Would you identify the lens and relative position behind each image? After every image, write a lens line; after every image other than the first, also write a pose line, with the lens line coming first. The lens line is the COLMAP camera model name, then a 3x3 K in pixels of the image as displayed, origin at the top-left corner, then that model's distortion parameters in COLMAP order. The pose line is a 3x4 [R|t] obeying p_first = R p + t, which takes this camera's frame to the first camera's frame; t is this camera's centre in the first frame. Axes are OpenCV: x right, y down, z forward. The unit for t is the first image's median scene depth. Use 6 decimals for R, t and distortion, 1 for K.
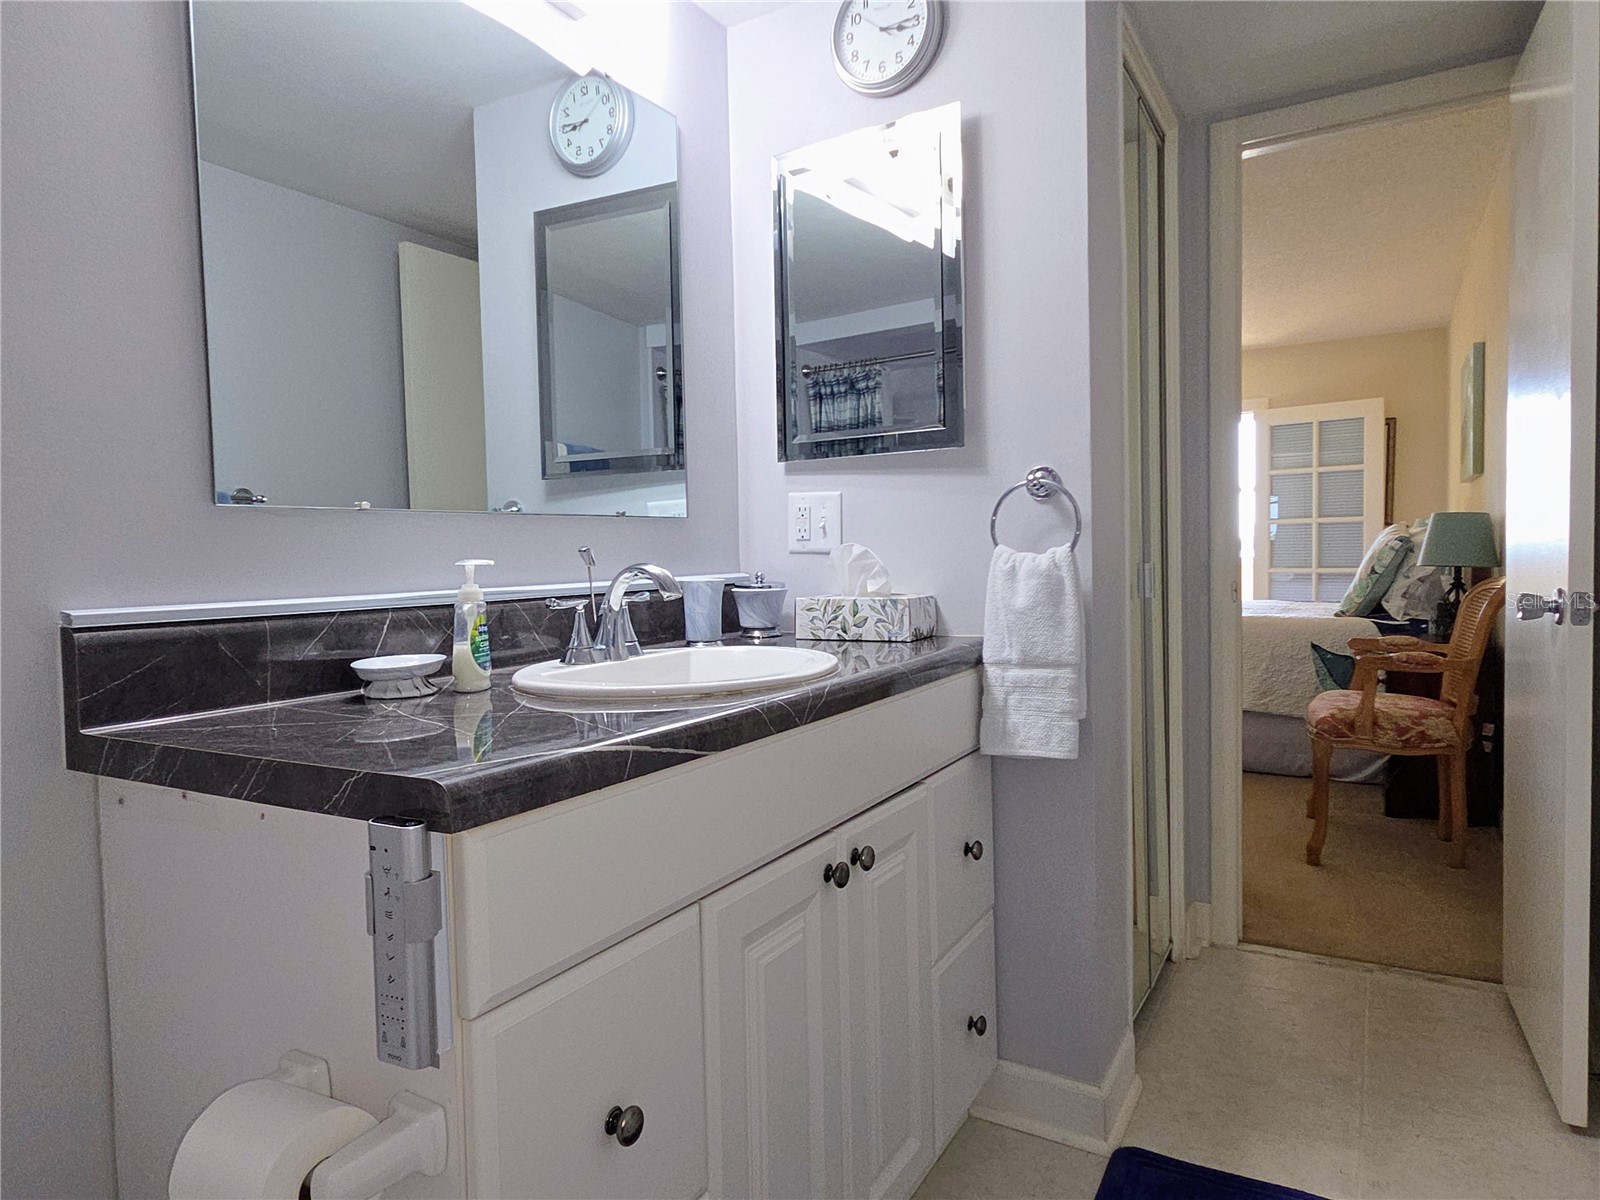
lens RADIAL K [[990.7, 0, 794.1], [0, 990.7, 601.7], [0, 0, 1]] dist [0.004257, -0.001111]
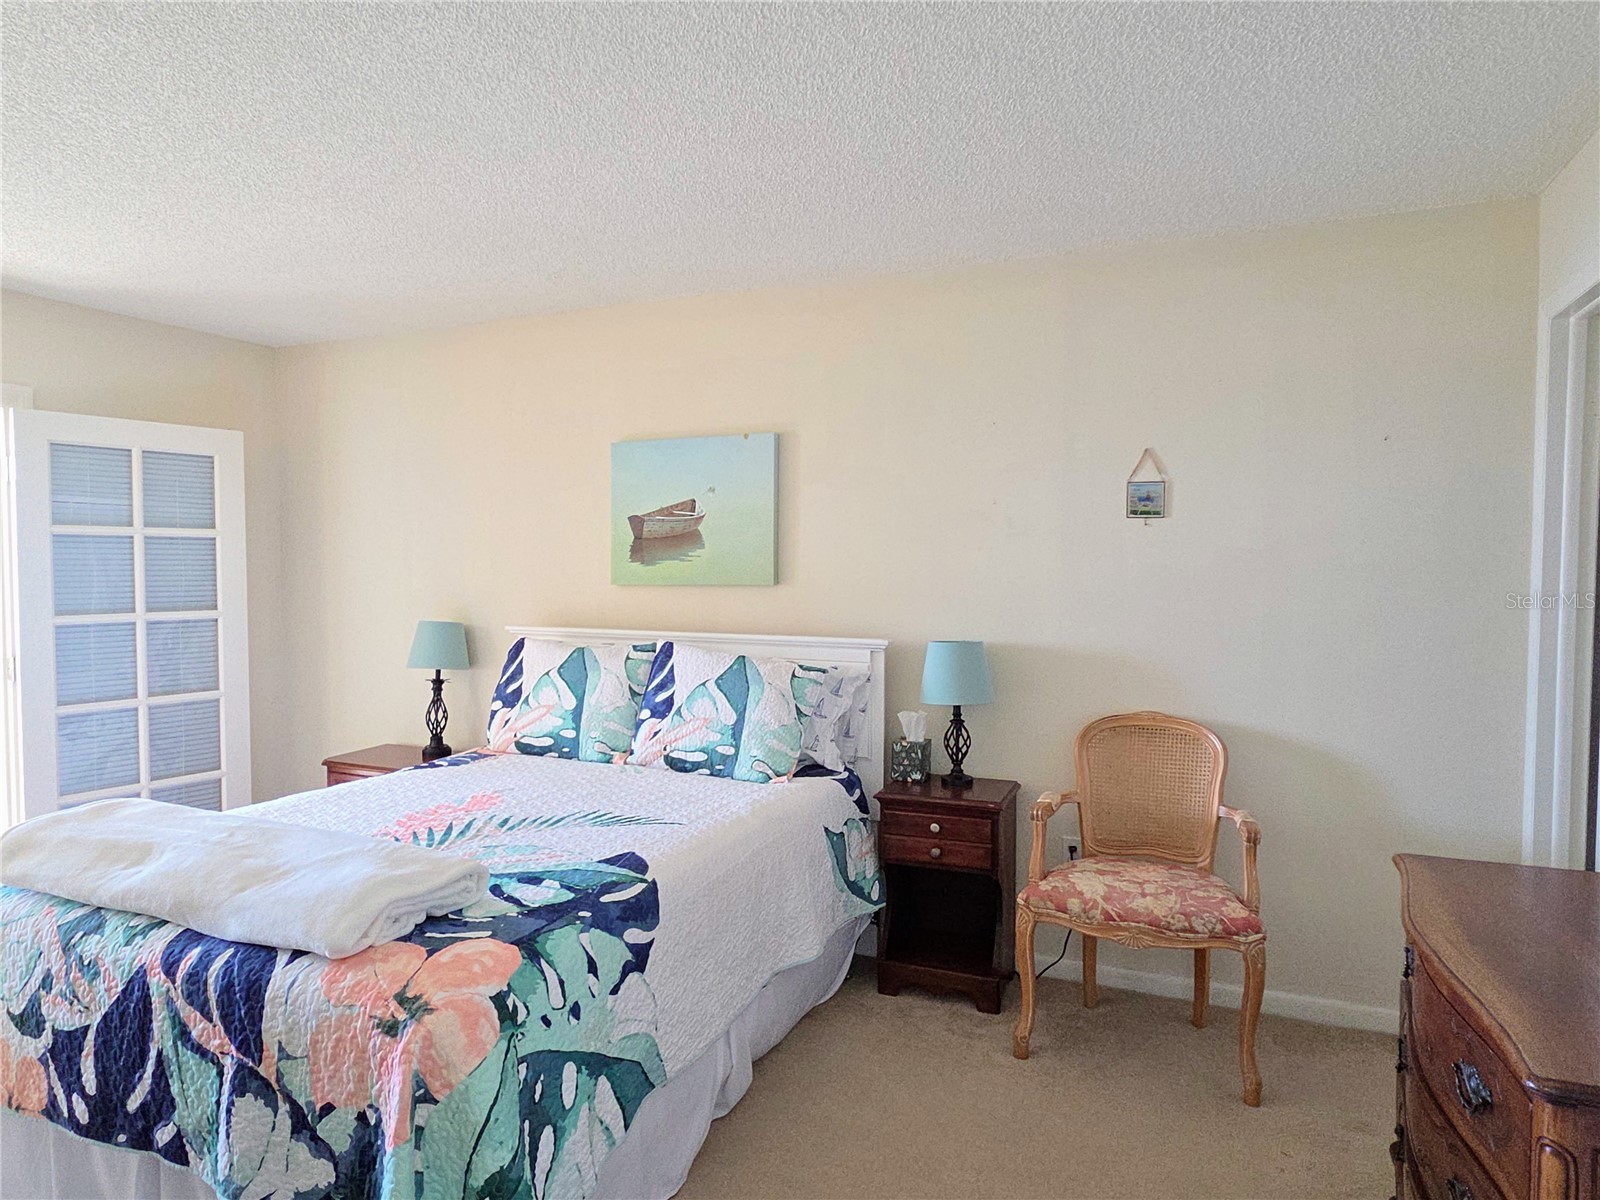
lens RADIAL K [[990.7, 0, 794.1], [0, 990.7, 601.7], [0, 0, 1]] dist [0.004257, -0.001111]
pose [[-0.110332, -0.021813, 0.993655, -0.164047], [0.056369, 0.998013, 0.028168, -0.135297], [-0.992295, 0.059119, -0.108883, 1.071390]]
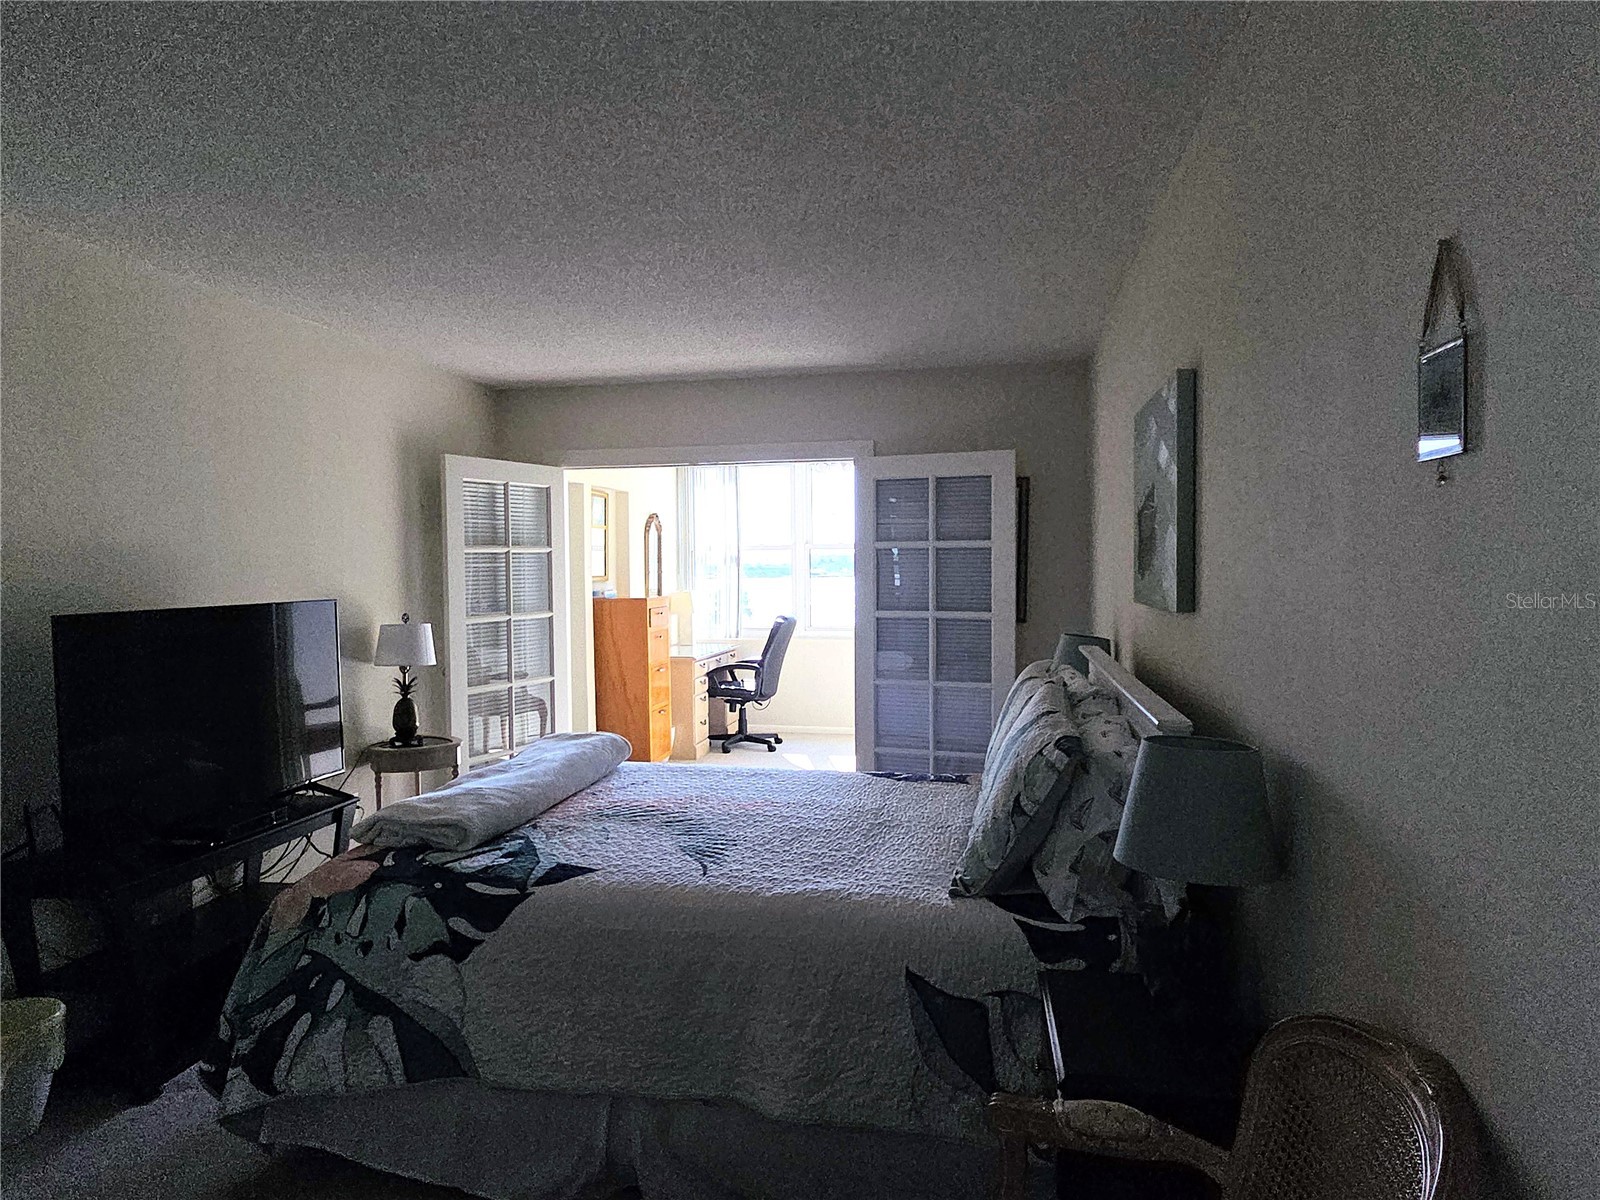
lens RADIAL K [[990.7, 0, 794.1], [0, 990.7, 601.7], [0, 0, 1]] dist [0.004257, -0.001111]
pose [[0.946051, 0.001407, 0.324016, 0.311416], [0.004478, 0.999838, -0.017417, -0.125056], [-0.323988, 0.017928, 0.945891, 0.555827]]
